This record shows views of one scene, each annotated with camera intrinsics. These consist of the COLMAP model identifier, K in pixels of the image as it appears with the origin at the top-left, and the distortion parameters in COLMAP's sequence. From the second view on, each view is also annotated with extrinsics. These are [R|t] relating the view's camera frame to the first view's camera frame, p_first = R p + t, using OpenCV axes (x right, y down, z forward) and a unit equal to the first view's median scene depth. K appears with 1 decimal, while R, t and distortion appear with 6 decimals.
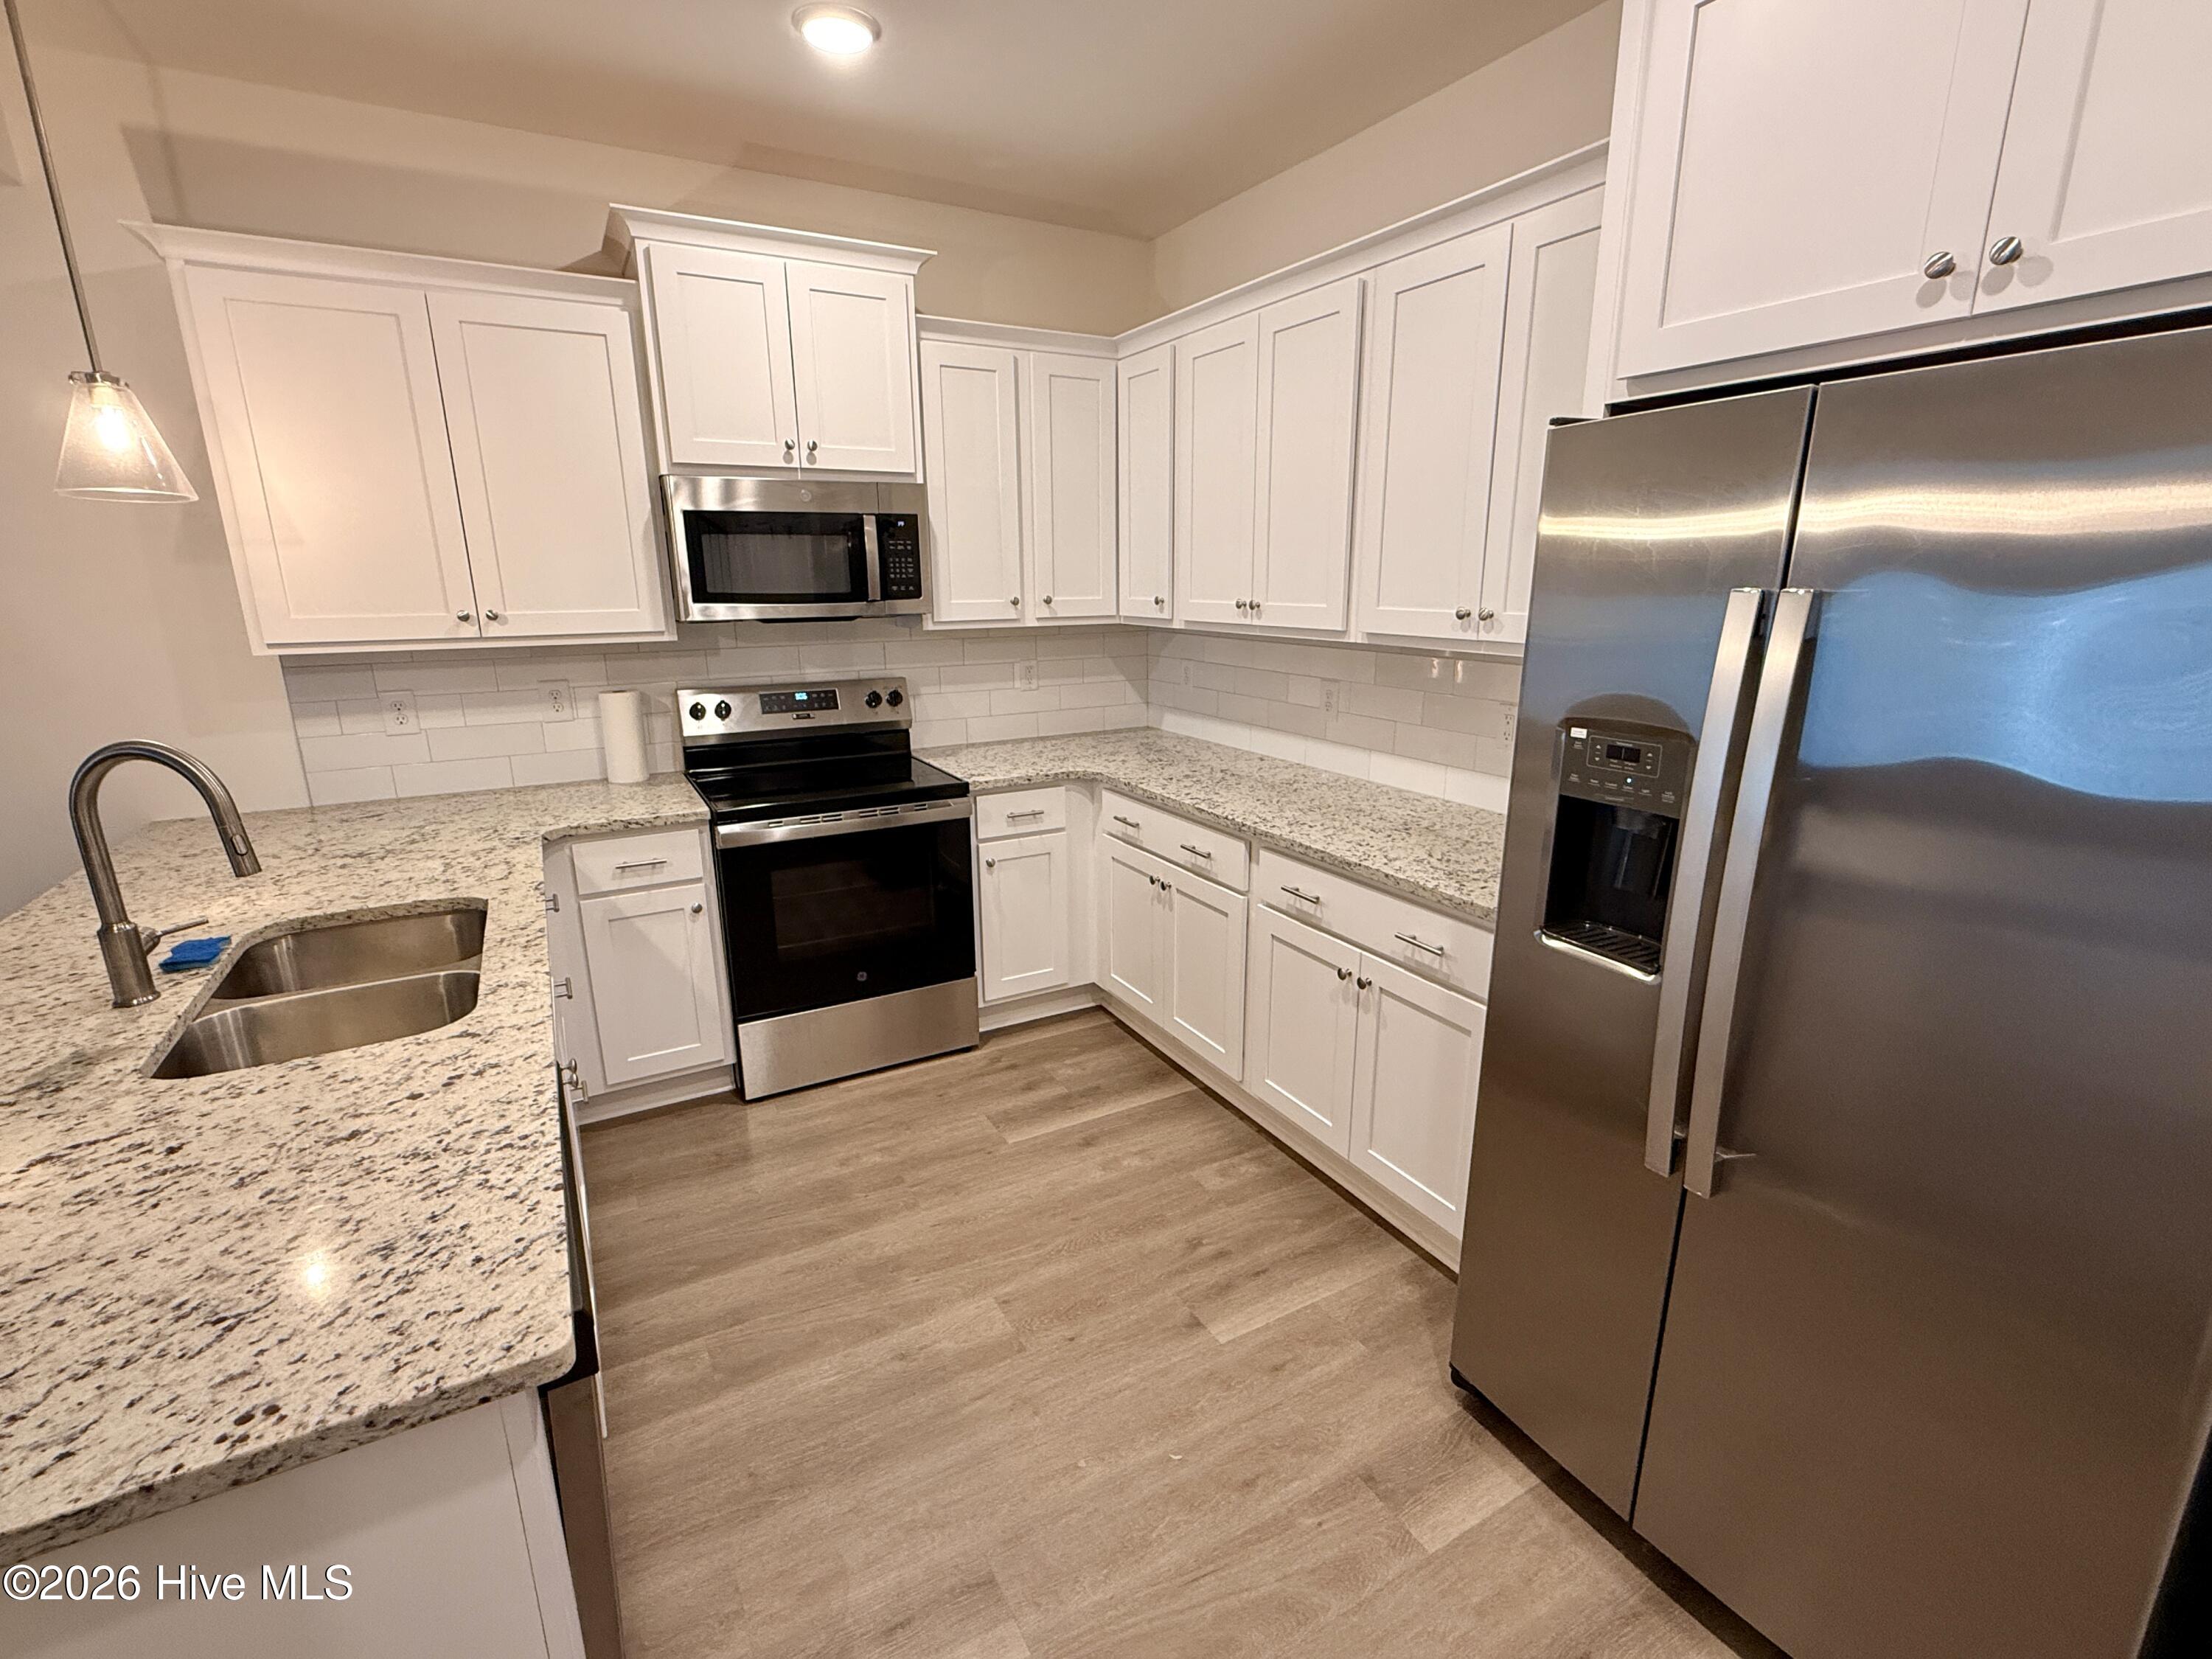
lens RADIAL K [[999.2, 0, 1110.7], [0, 999.2, 829.3], [0, 0, 1]] dist [-0.007787, 0.000567]
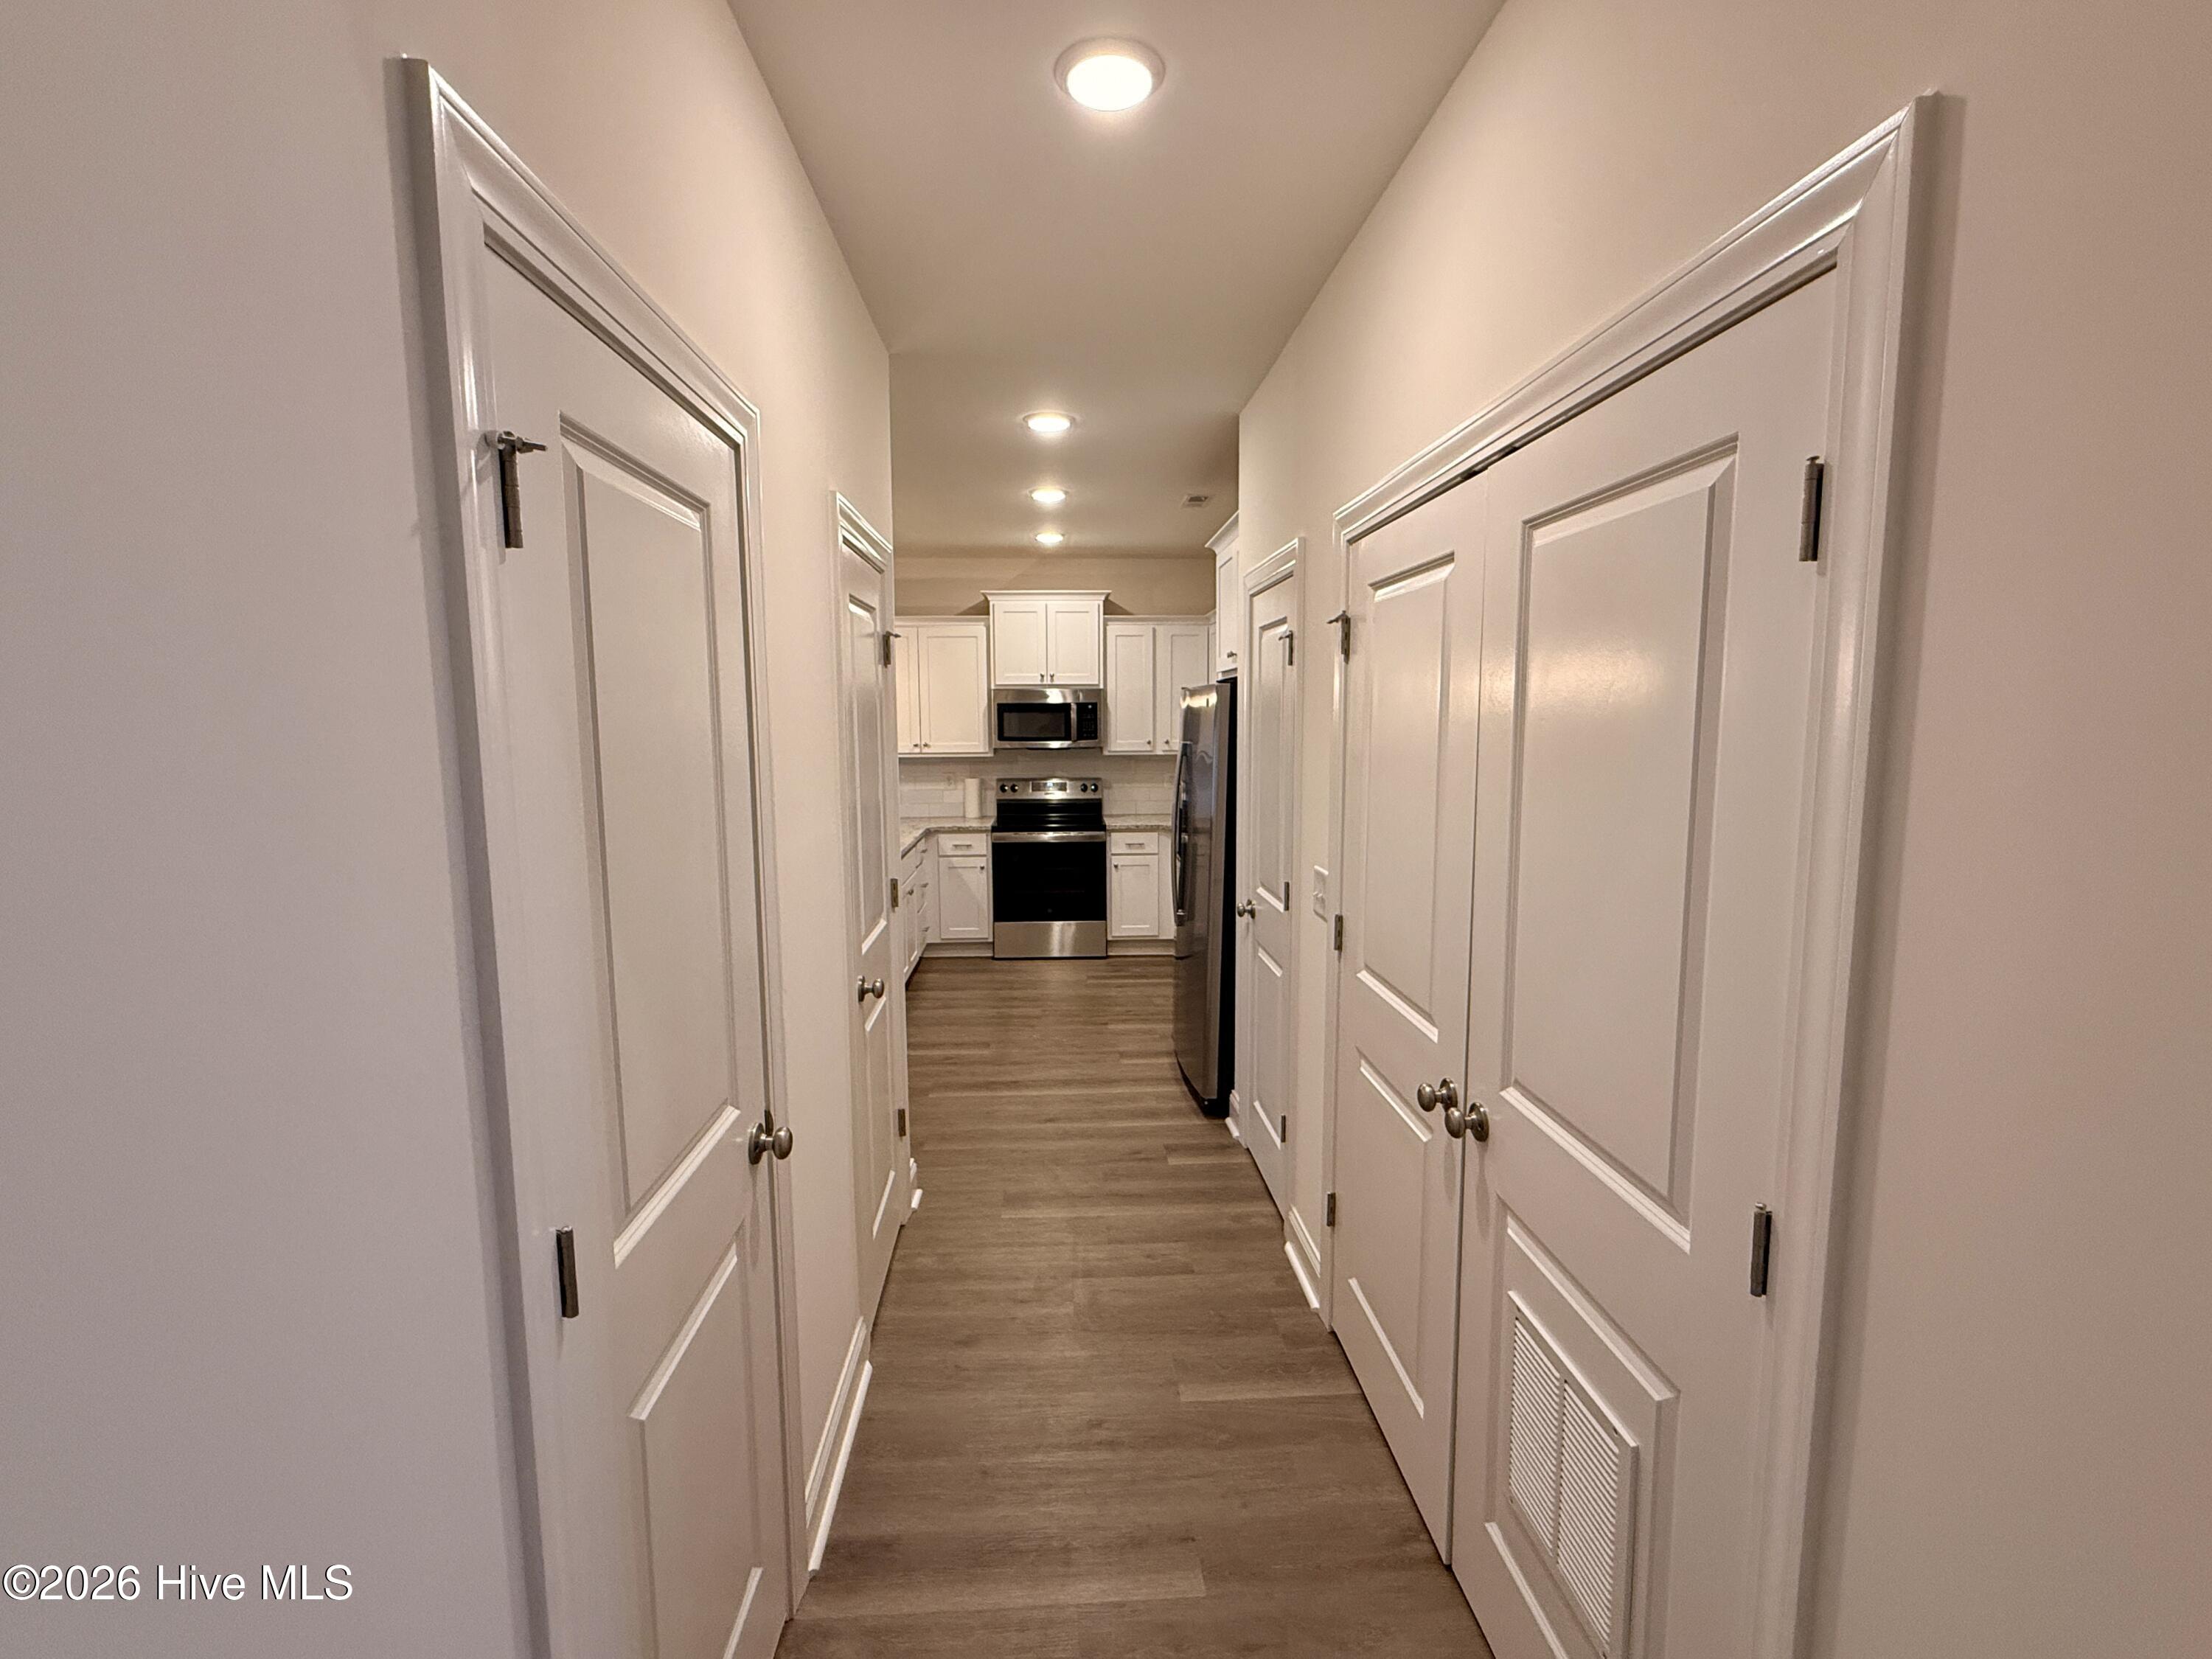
lens RADIAL K [[999.2, 0, 1104.1], [0, 999.2, 827.4], [0, 0, 1]] dist [-0.007787, 0.000567]
pose [[0.894783, 0.051468, -0.443526, 0.826999], [-0.110860, 0.987838, -0.109022, 0.197204], [0.432521, 0.146720, 0.889606, -0.925708]]
